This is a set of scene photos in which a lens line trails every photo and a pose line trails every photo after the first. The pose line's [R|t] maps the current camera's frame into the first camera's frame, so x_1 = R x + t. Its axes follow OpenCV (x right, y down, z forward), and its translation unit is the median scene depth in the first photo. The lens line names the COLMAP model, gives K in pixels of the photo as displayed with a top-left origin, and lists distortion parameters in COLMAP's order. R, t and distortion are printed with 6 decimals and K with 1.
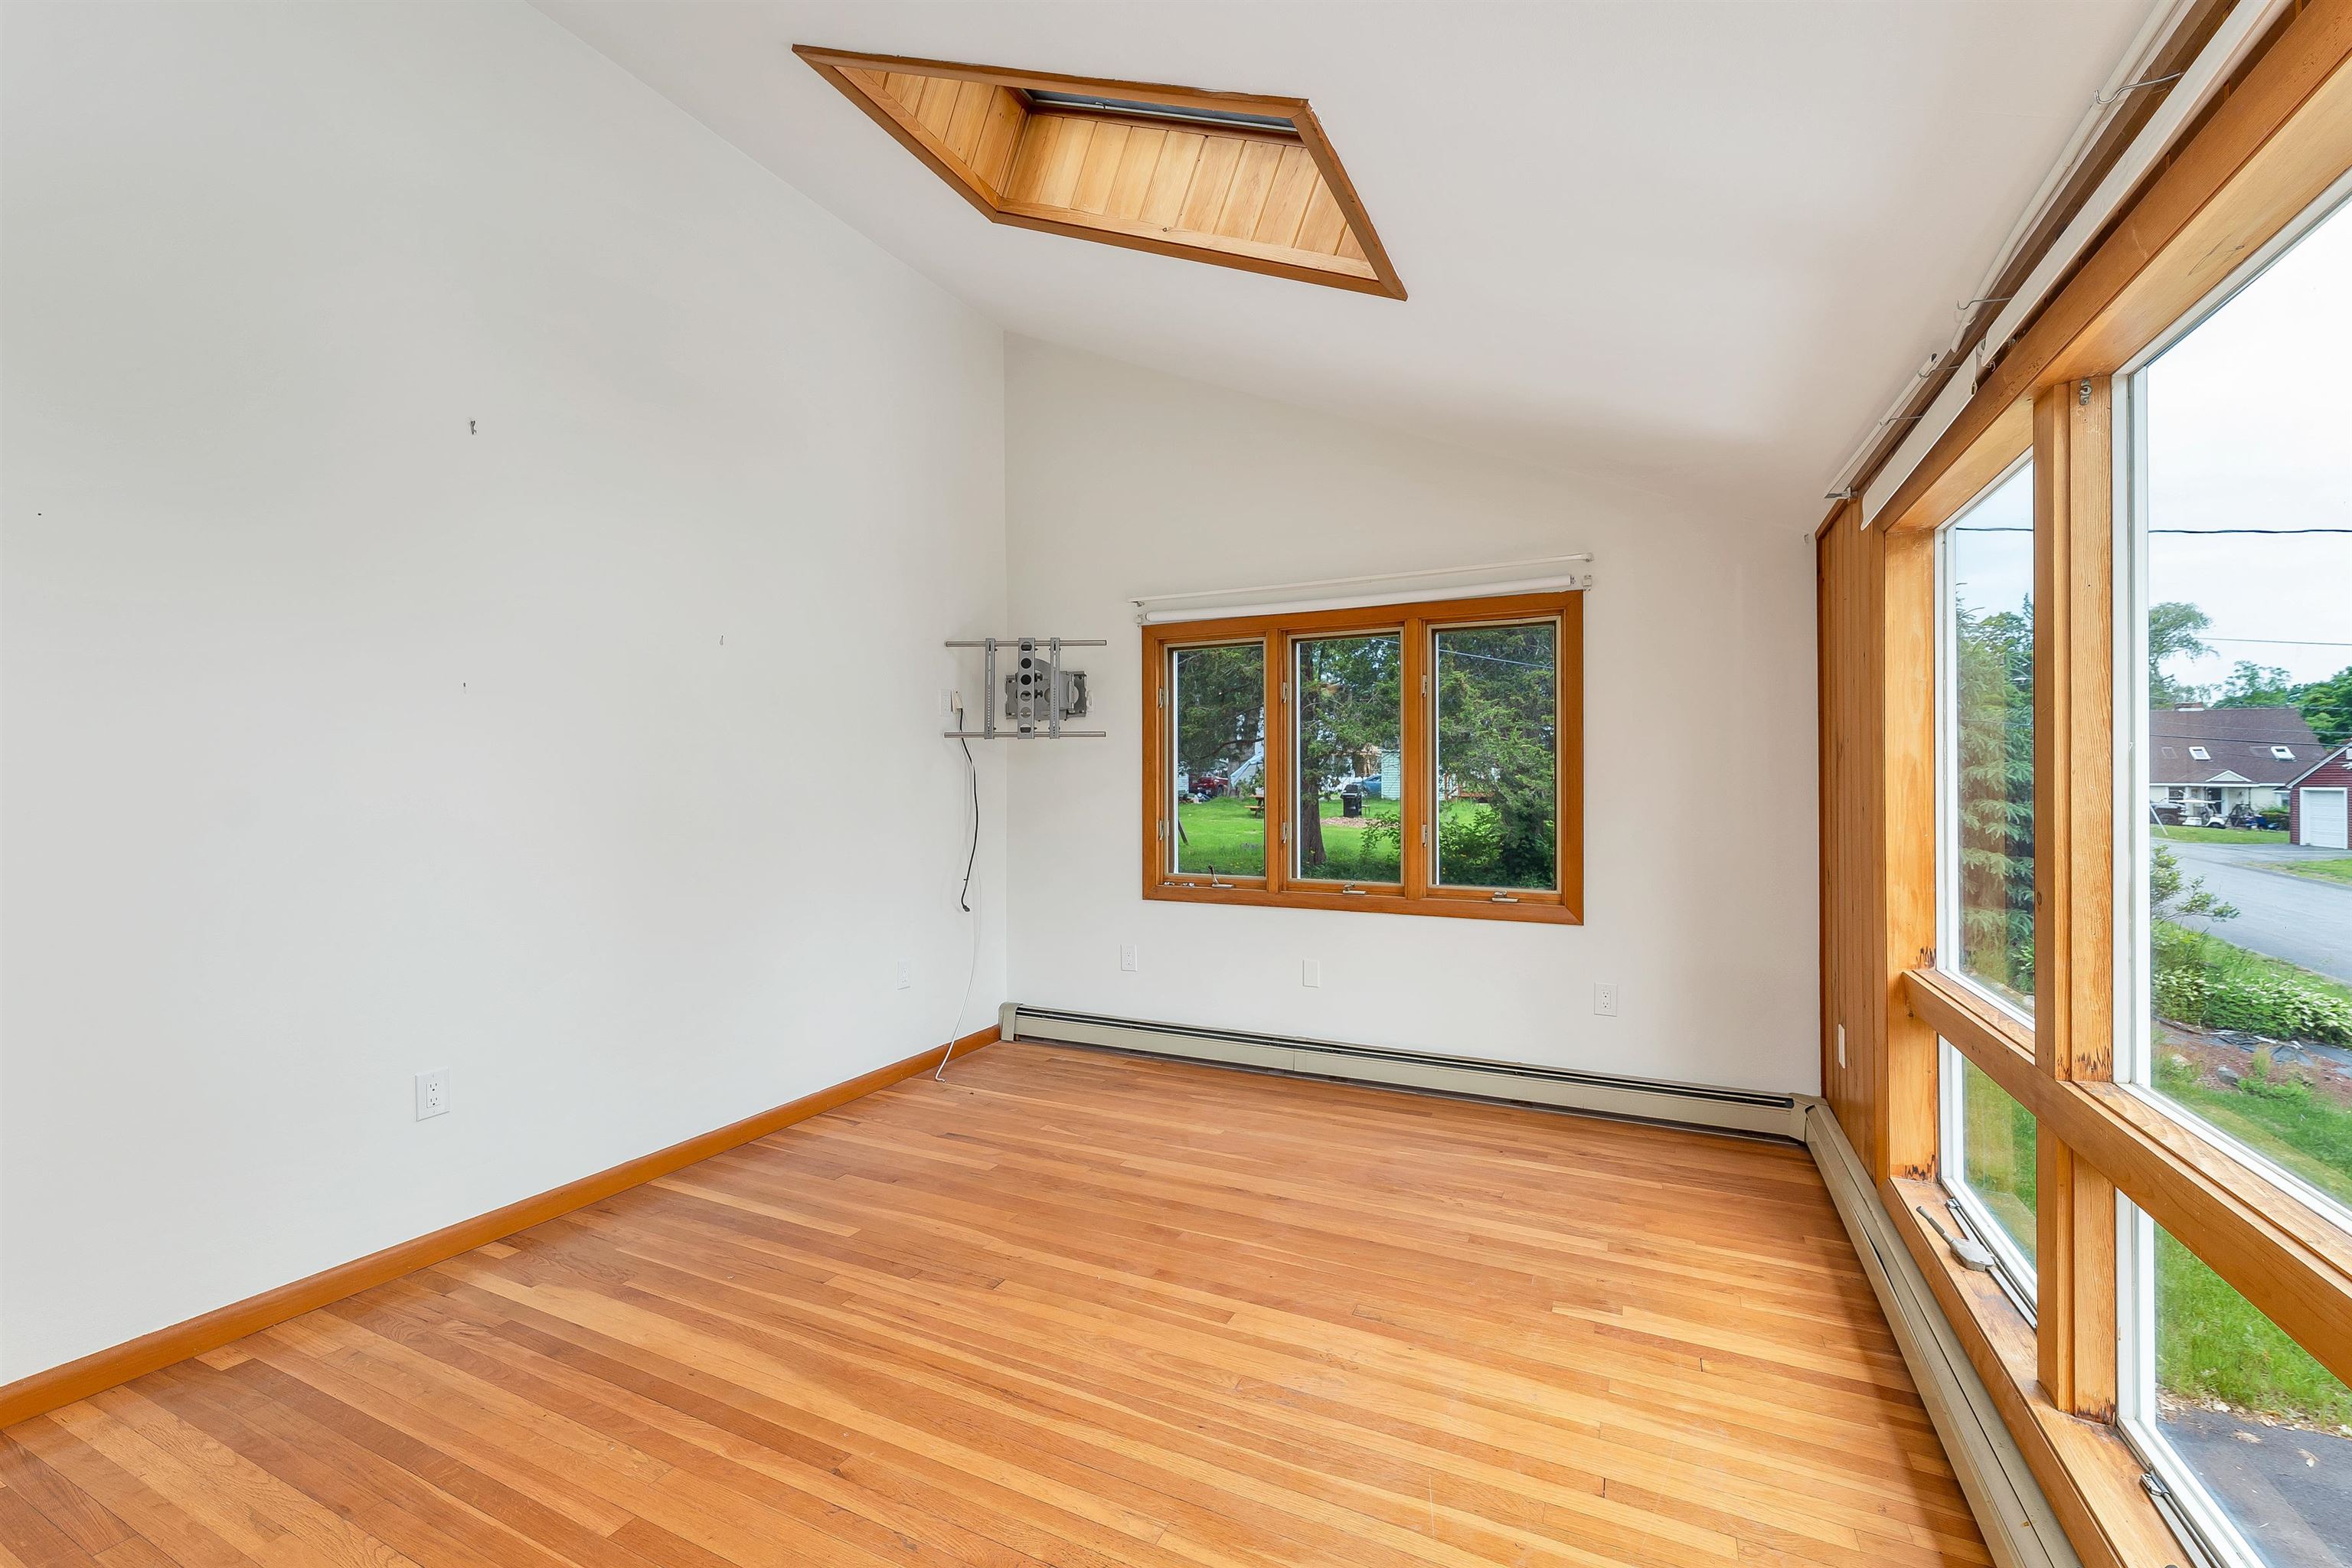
lens RADIAL K [[968.0, 0, 1159.0], [0, 968.0, 786.1], [0, 0, 1]] dist [0.003203, -0.000015]
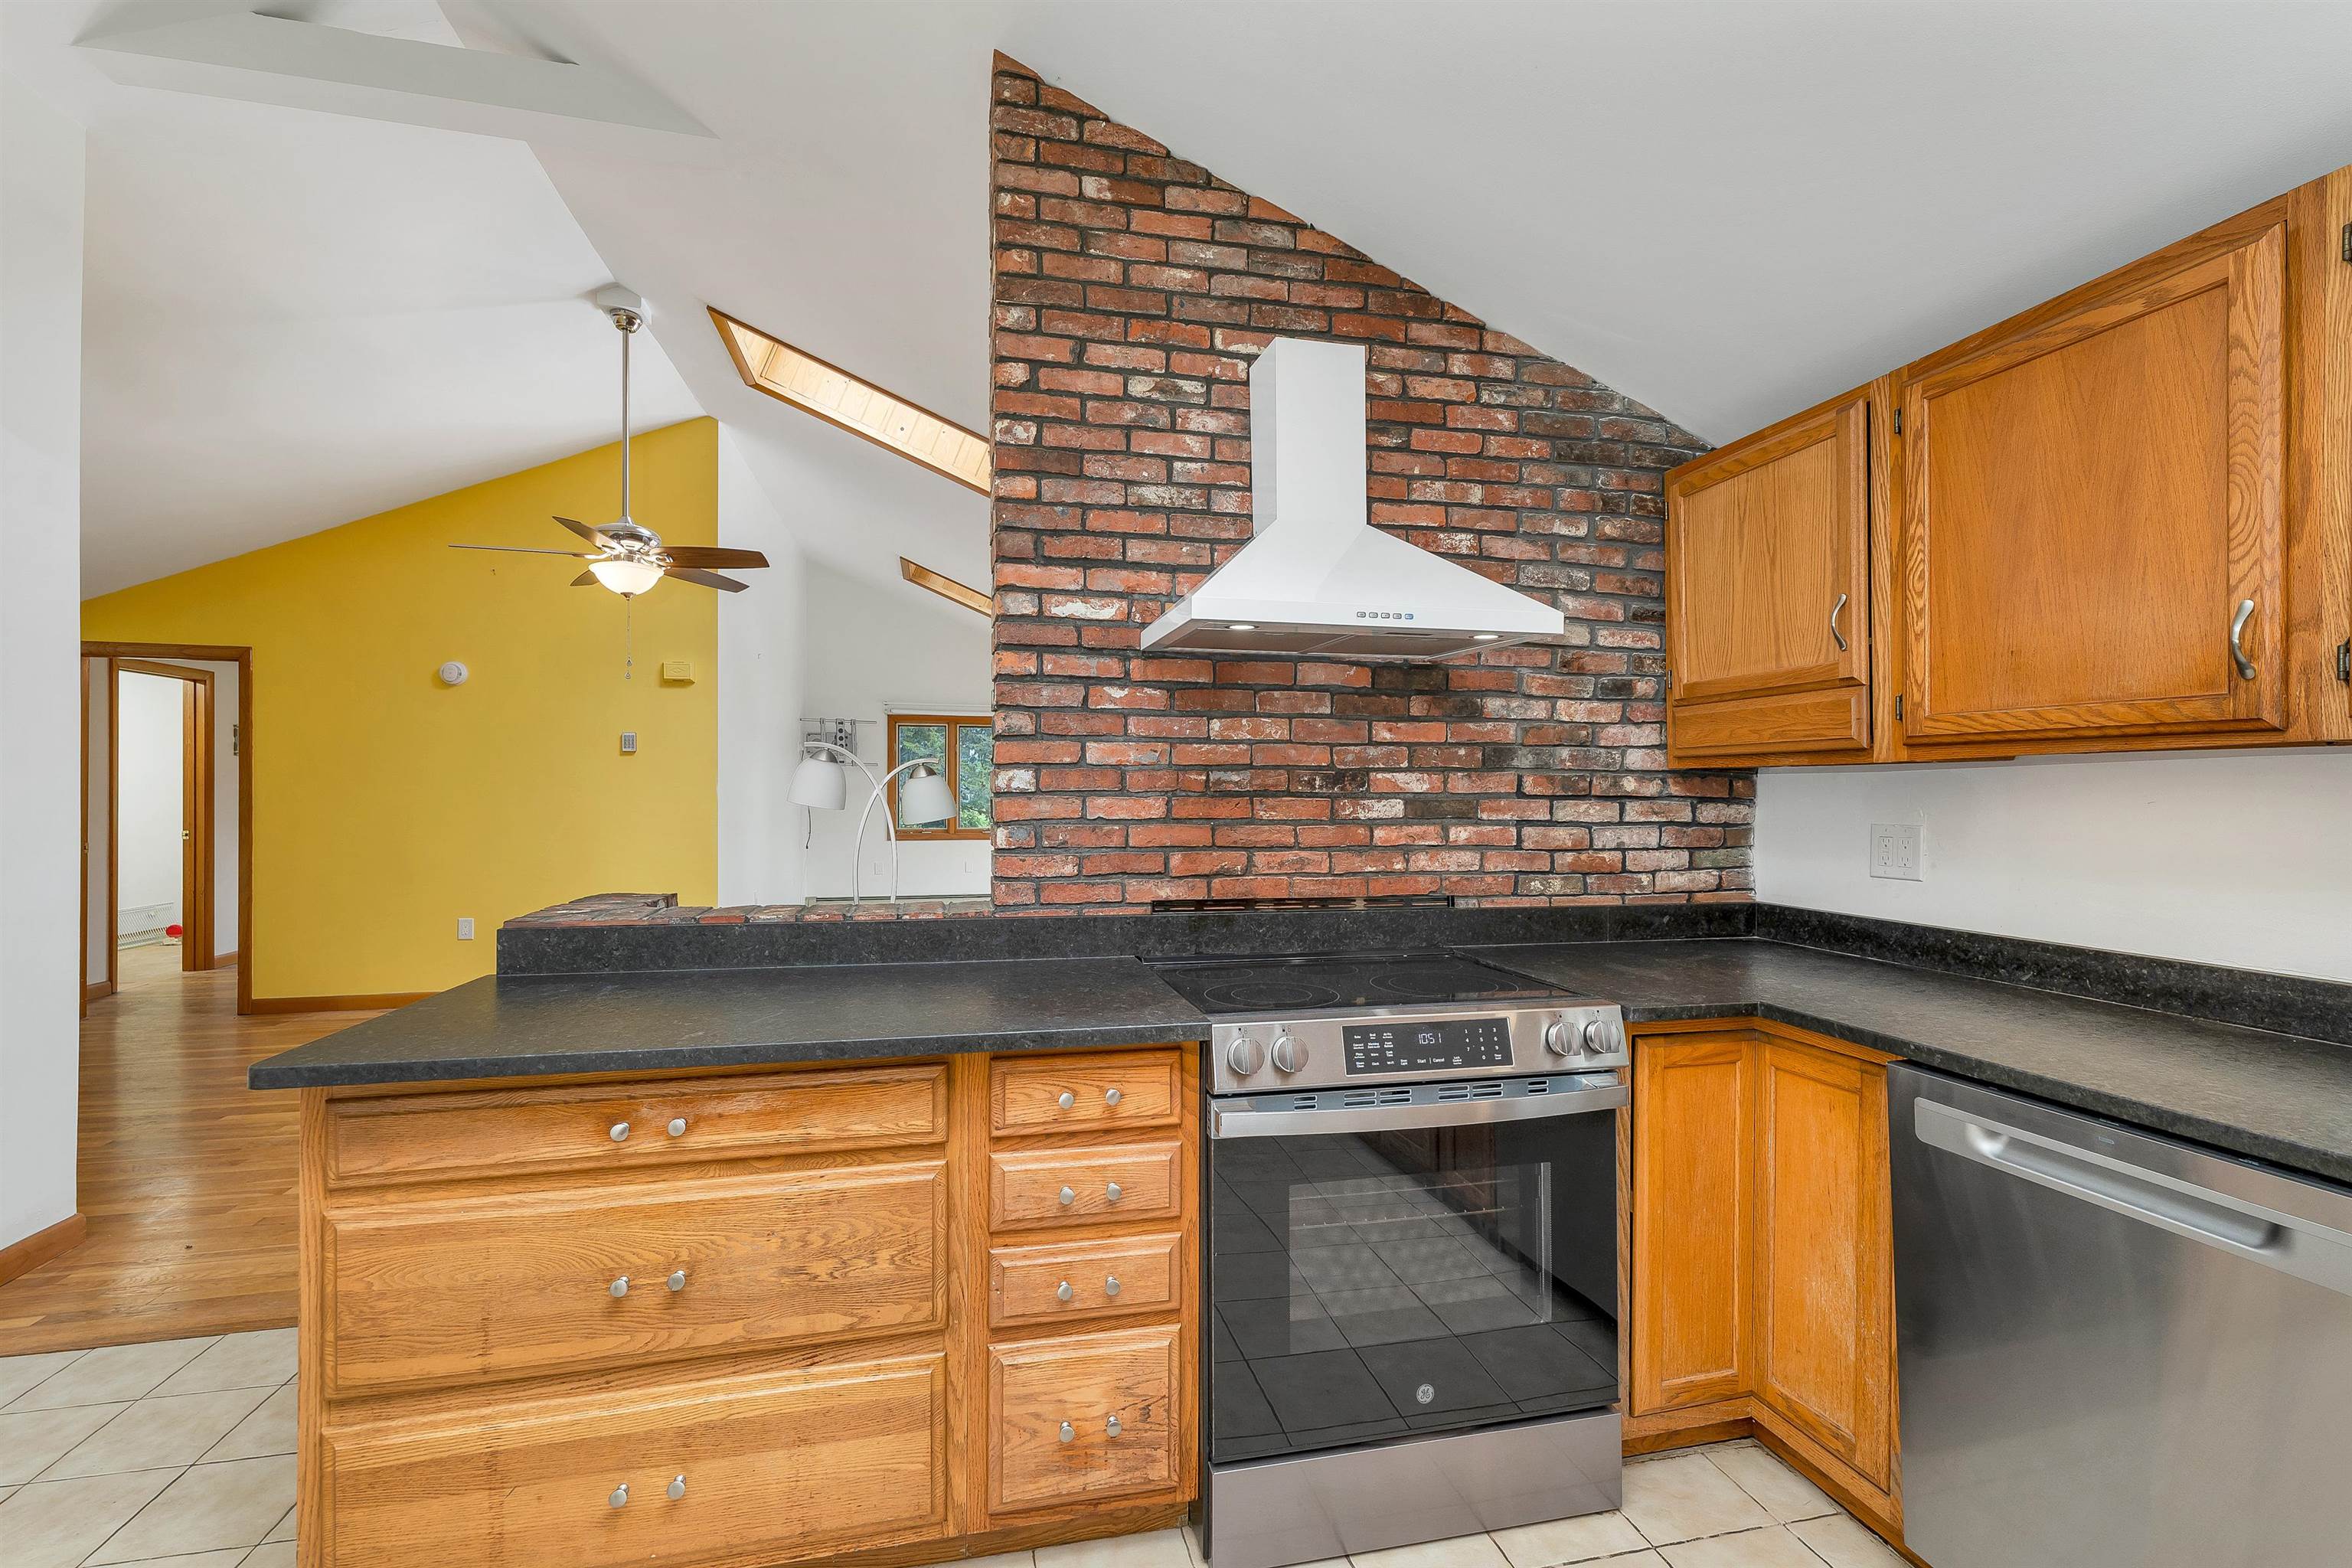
lens RADIAL K [[968.0, 0, 1159.0], [0, 968.0, 786.1], [0, 0, 1]] dist [0.003203, -0.000015]
pose [[0.779532, 0.005780, 0.626336, -1.190904], [-0.006504, 0.999978, -0.001134, -0.008042], [-0.626329, -0.003190, 0.779552, -1.418919]]
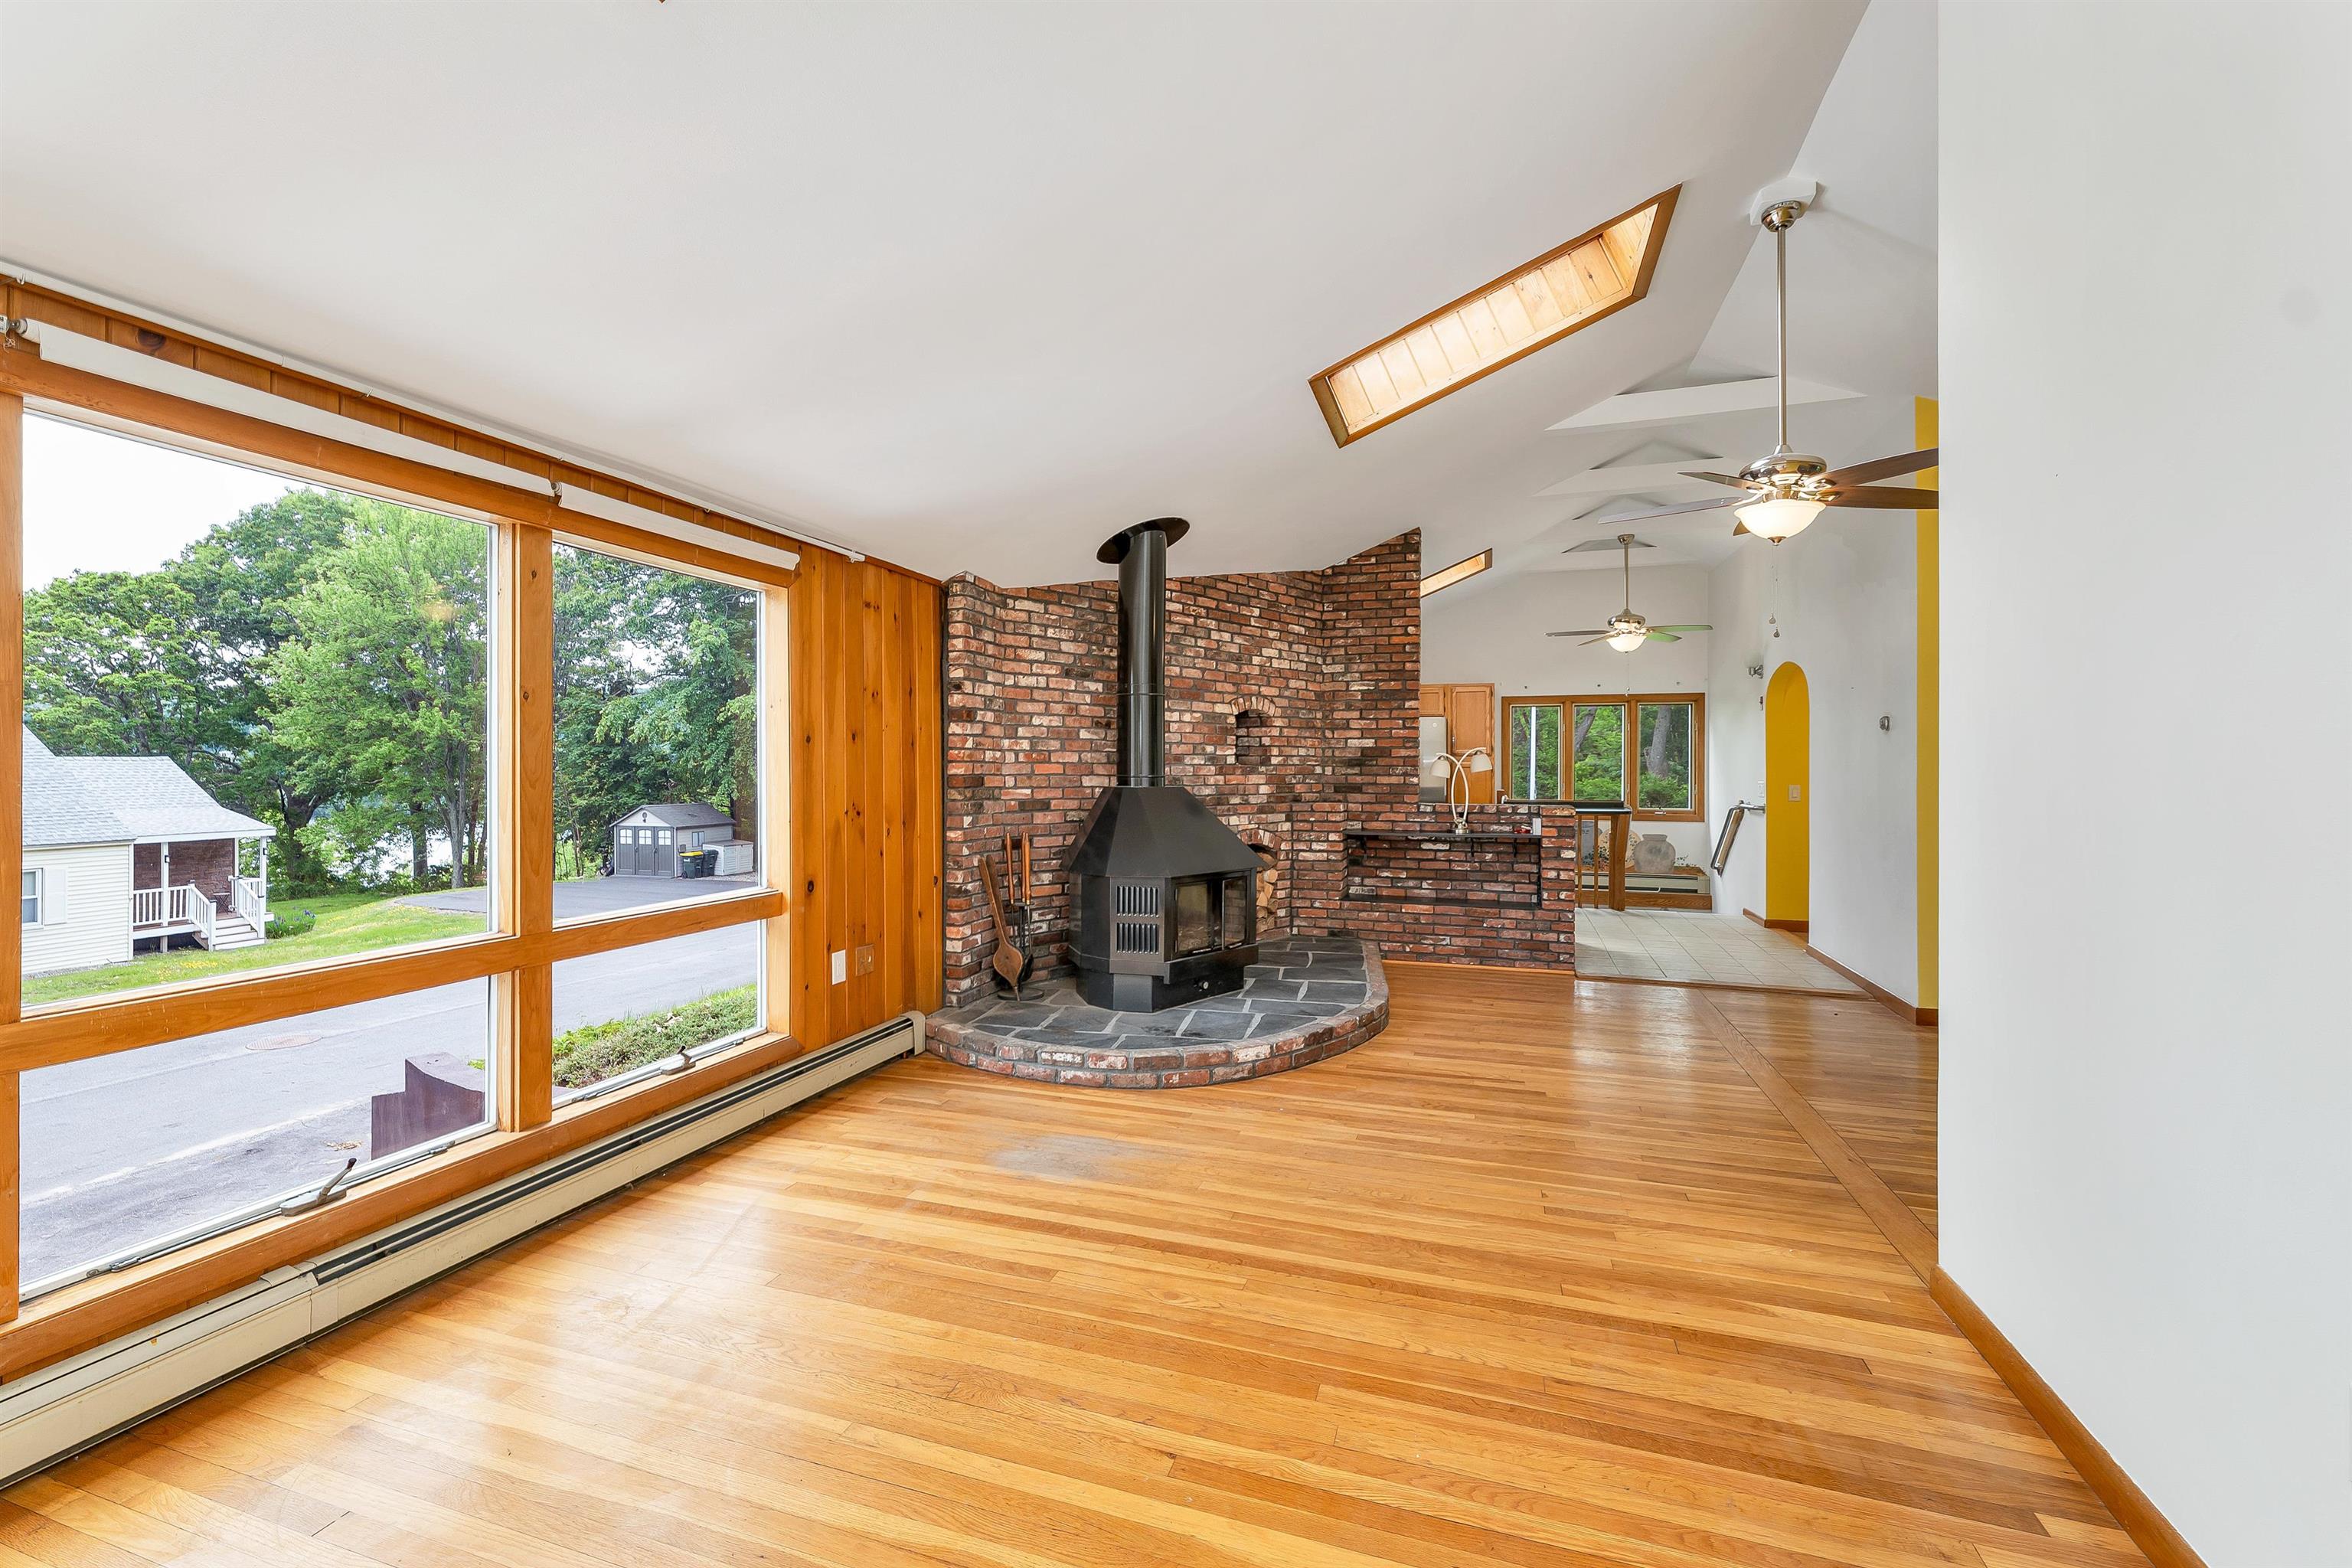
lens RADIAL K [[977.2, 0, 1158.9], [0, 977.2, 765.5], [0, 0, 1]] dist [-0.000940, -0.000195]
pose [[-0.990894, -0.003651, -0.134596, -0.095265], [-0.003649, 0.999993, -0.000263, 0.000735], [0.134596, 0.000230, -0.990901, 1.033394]]
